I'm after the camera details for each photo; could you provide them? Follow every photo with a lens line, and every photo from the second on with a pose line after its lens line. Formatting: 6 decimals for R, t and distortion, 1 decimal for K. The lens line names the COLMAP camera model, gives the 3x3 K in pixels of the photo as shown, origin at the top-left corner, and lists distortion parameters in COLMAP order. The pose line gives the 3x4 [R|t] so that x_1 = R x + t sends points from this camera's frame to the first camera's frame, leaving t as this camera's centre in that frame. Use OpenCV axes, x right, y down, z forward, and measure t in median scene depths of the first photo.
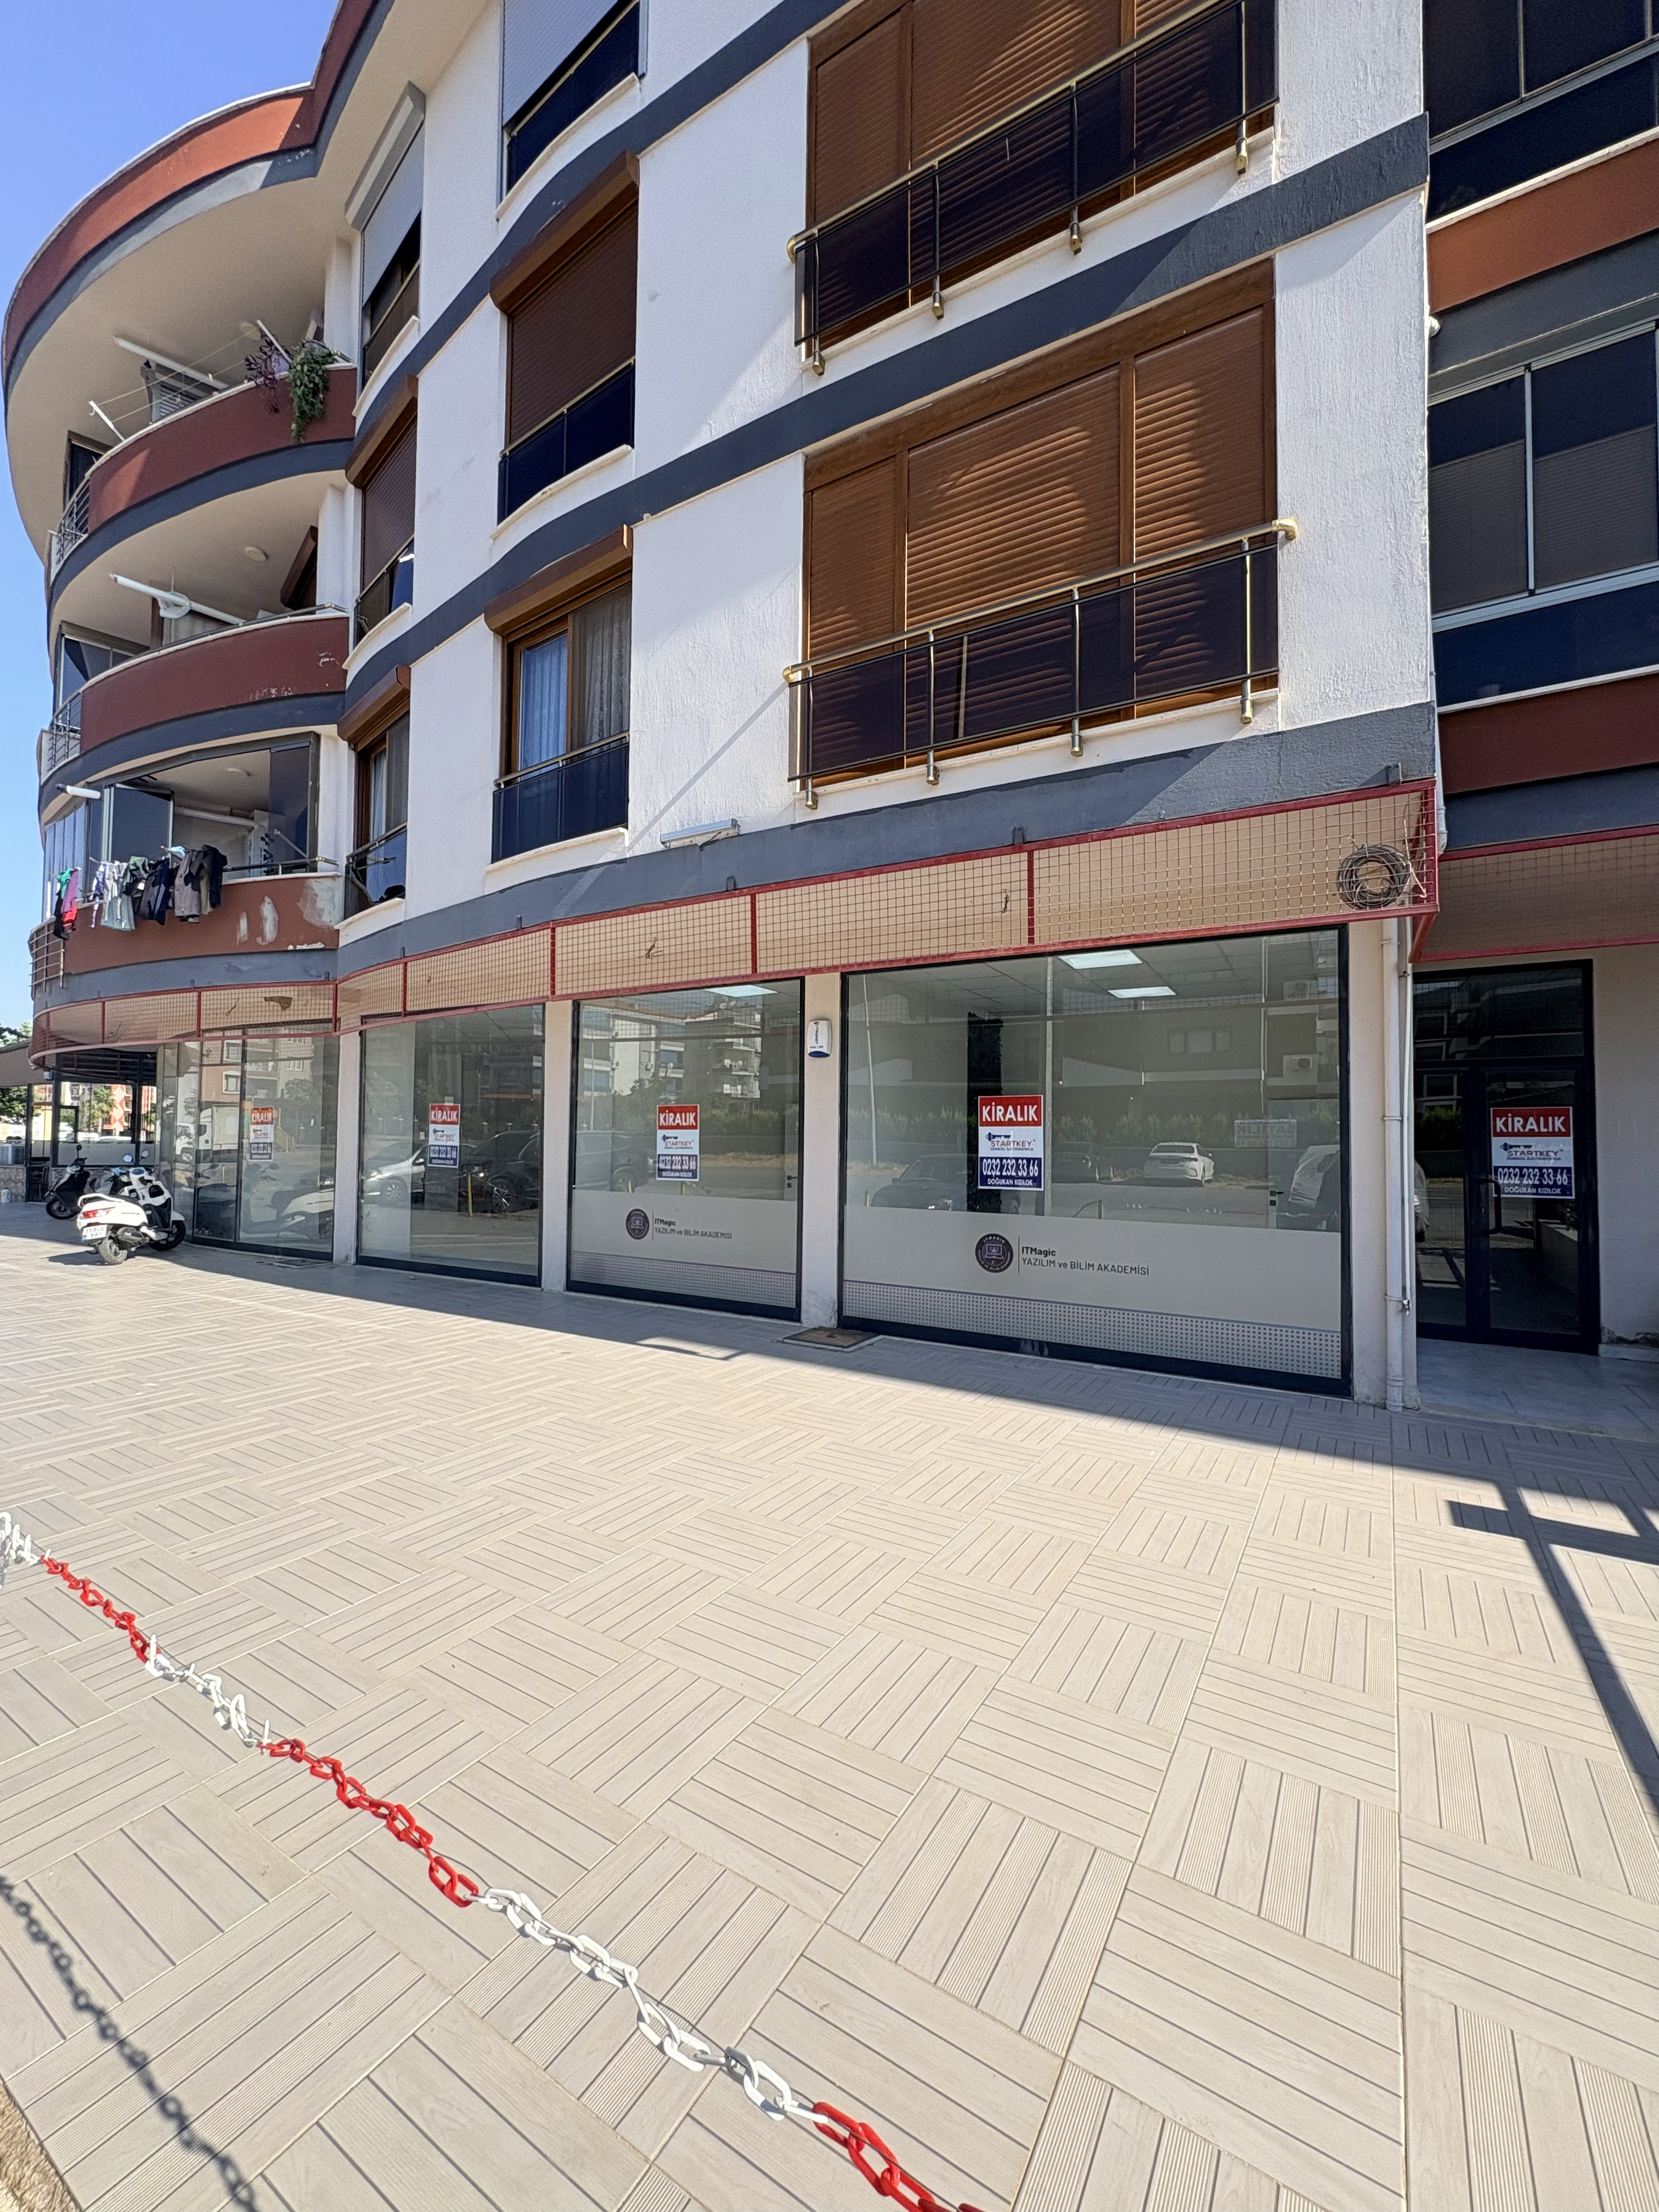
lens RADIAL K [[883.5, 0, 831.1], [0, 883.5, 1105.5], [0, 0, 1]] dist [0.000744, -0.000011]
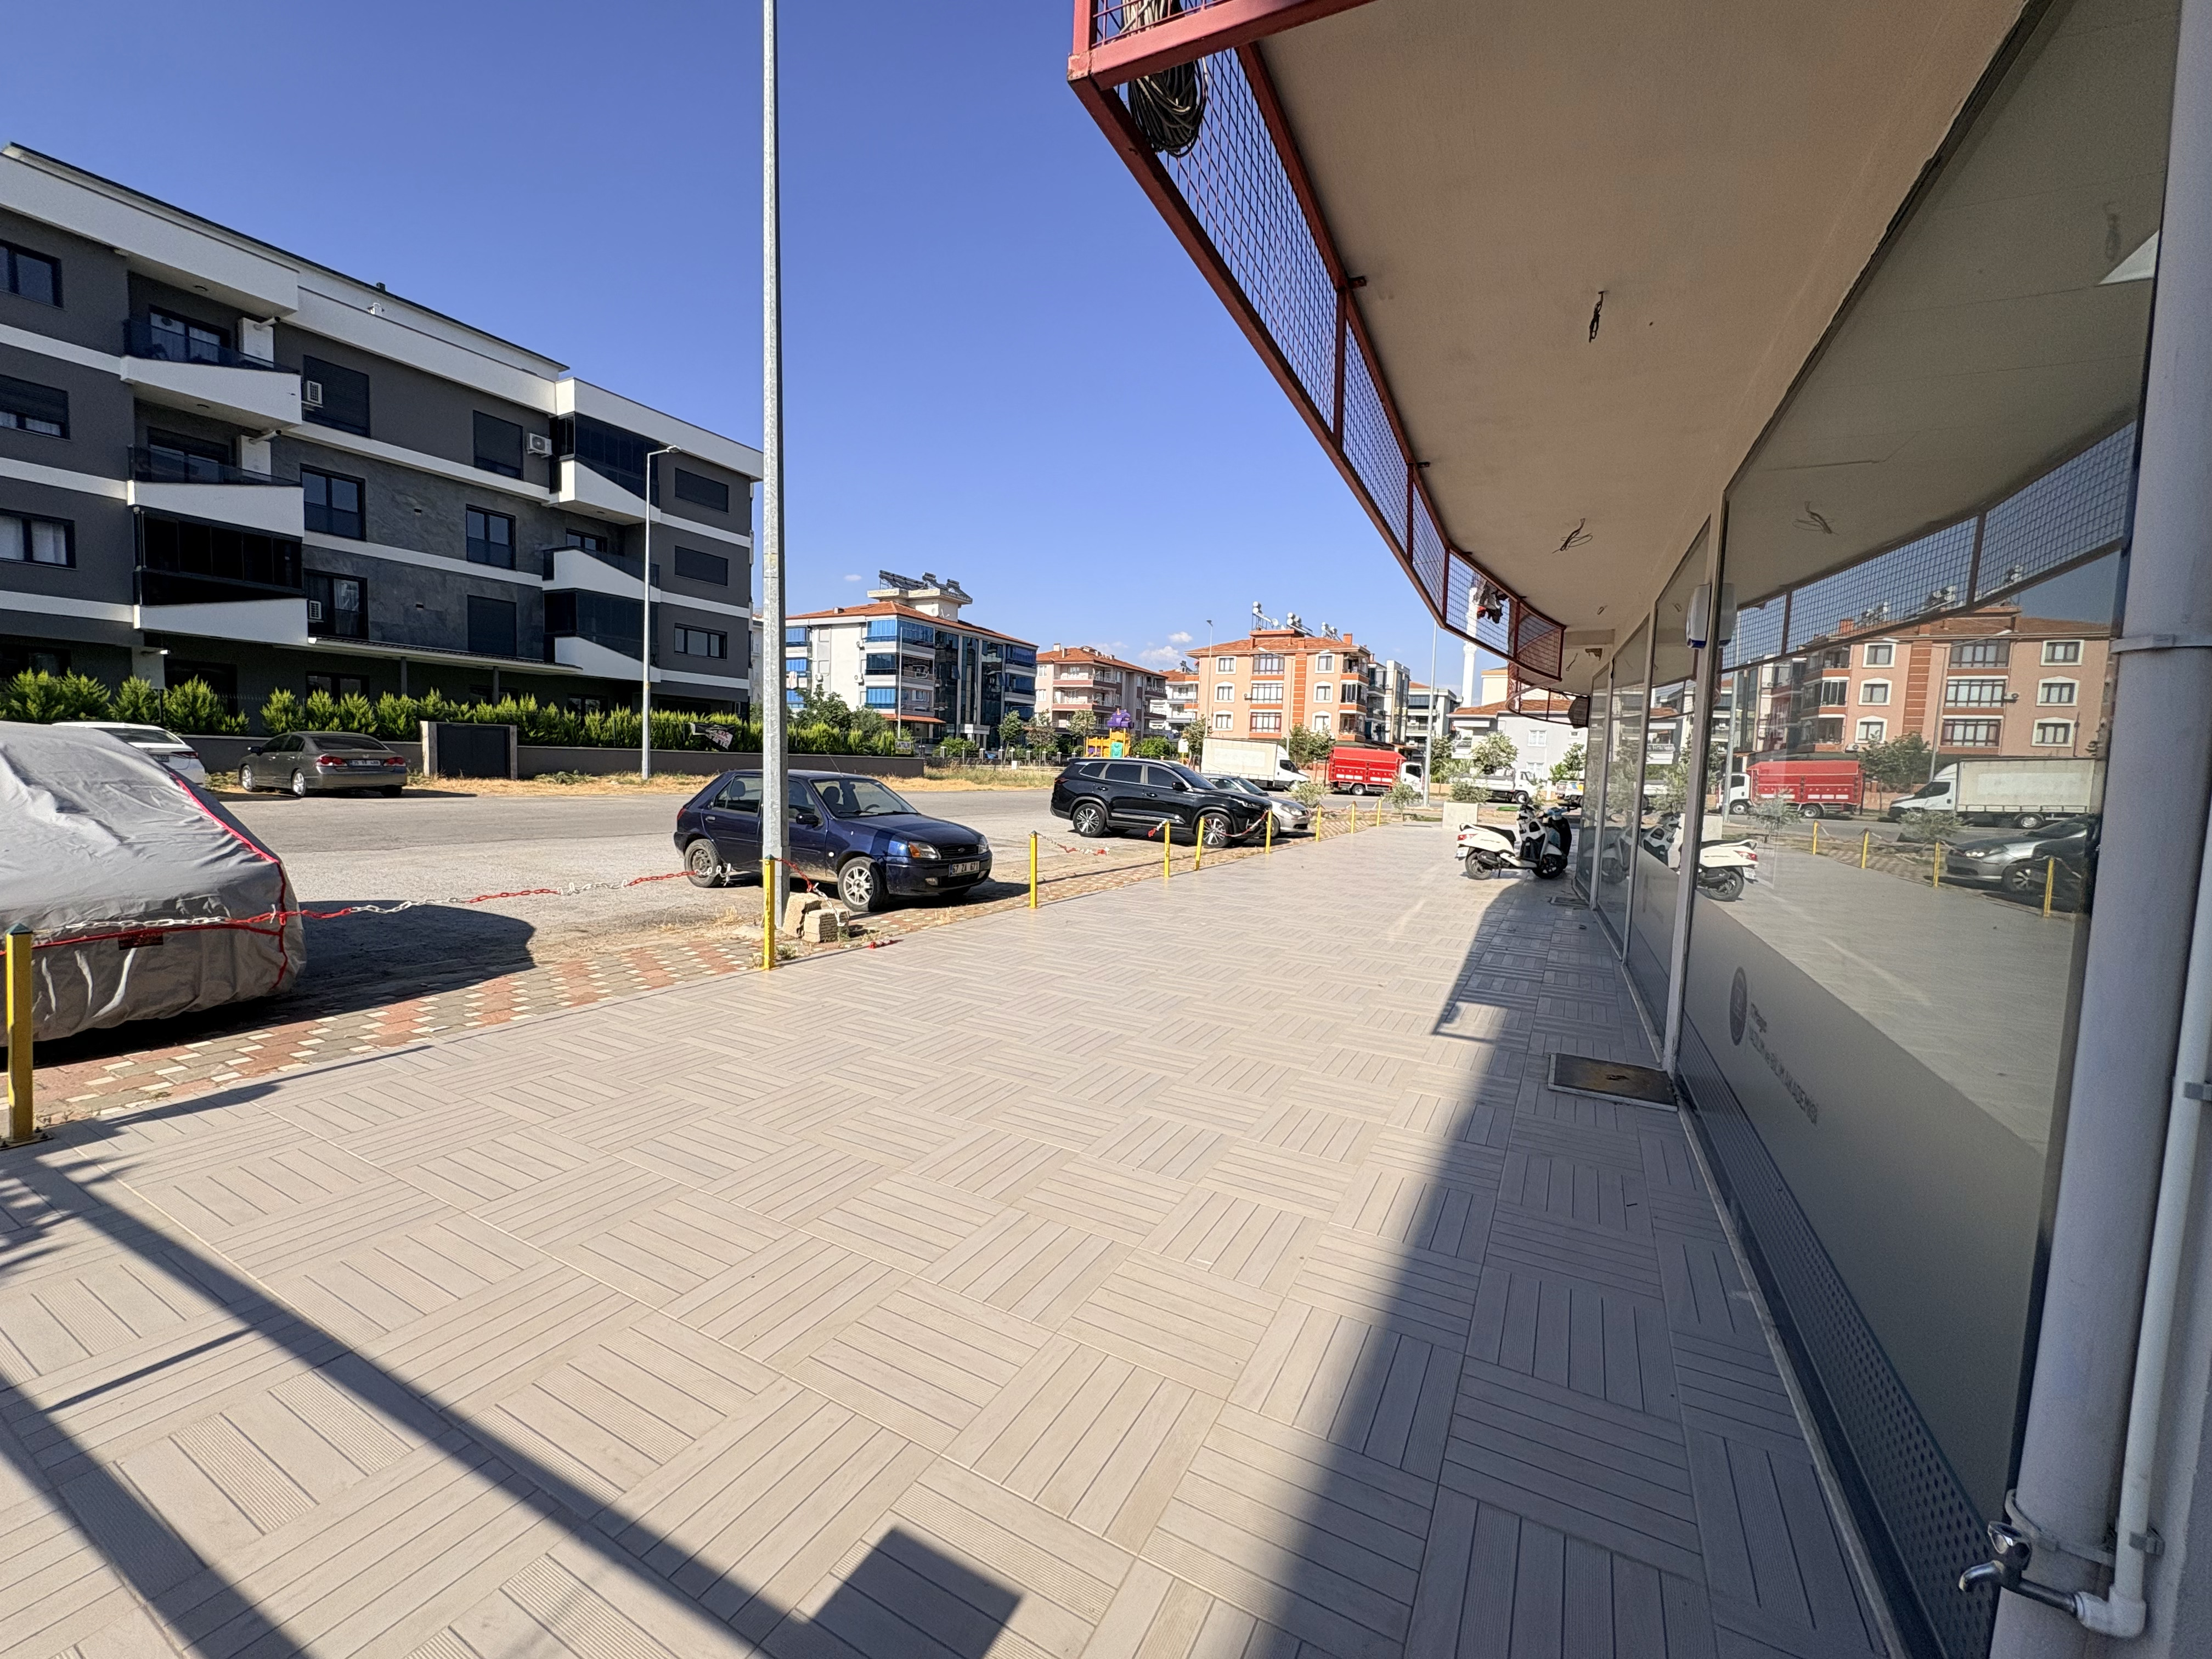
lens RADIAL K [[884.2, 0, 1108.8], [0, 884.2, 827.1], [0, 0, 1]] dist [-0.000280, 0.000453]
pose [[0.065478, 0.066918, -0.995608, 0.729891], [-0.002076, 0.997756, 0.066926, 0.036486], [0.997852, -0.002315, 0.065470, 0.682961]]
